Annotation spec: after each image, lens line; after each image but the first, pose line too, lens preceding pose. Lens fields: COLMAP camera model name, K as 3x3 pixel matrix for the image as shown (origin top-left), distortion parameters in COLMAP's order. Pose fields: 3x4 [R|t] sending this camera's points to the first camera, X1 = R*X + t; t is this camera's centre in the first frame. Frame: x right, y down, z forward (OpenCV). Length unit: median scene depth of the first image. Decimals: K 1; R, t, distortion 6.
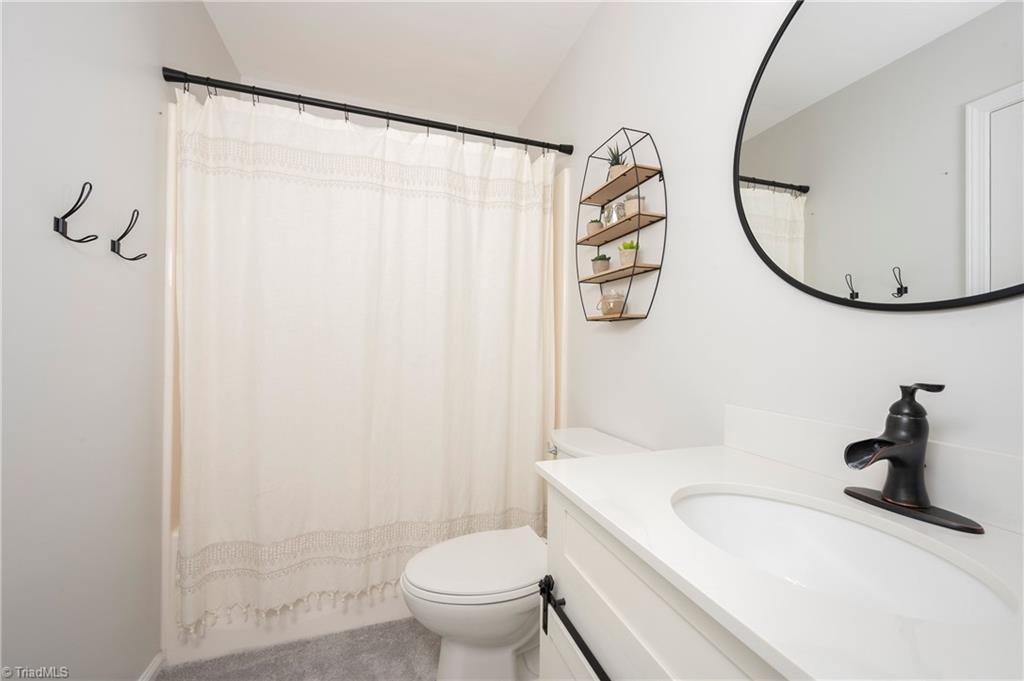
lens RADIAL K [[403.6, 0, 512.8], [0, 403.6, 340.6], [0, 0, 1]] dist [0.000108, -0.000095]
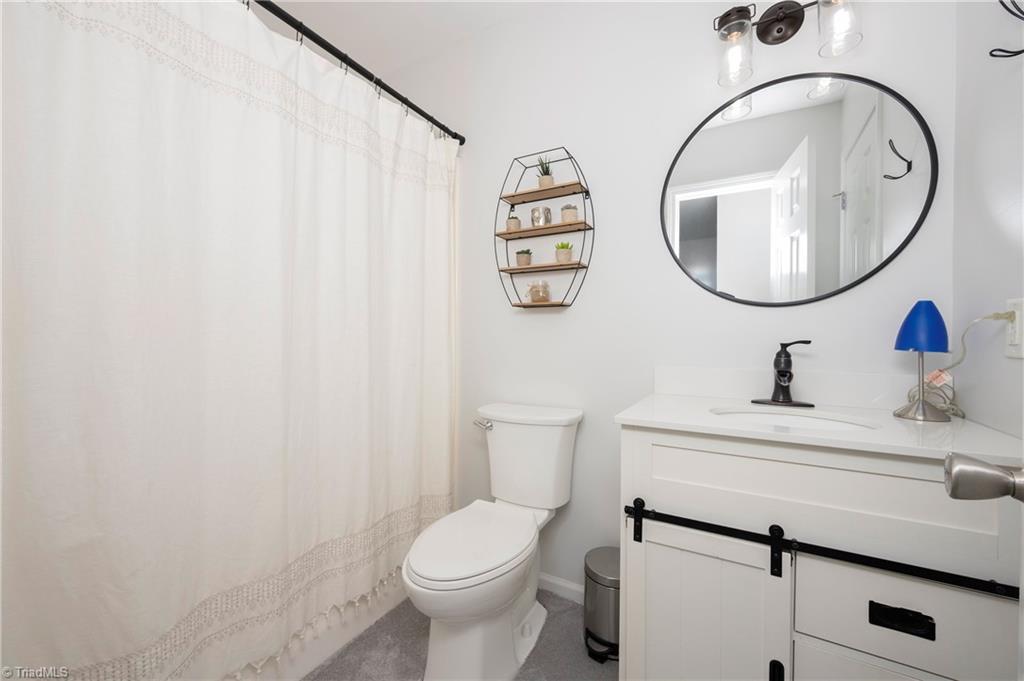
lens RADIAL K [[403.6, 0, 512.8], [0, 403.6, 340.6], [0, 0, 1]] dist [0.000108, -0.000095]
pose [[0.752903, -0.008258, 0.658080, -0.530308], [-0.002759, 0.999873, 0.015704, 0.028063], [-0.658126, -0.013639, 0.752784, 0.147383]]
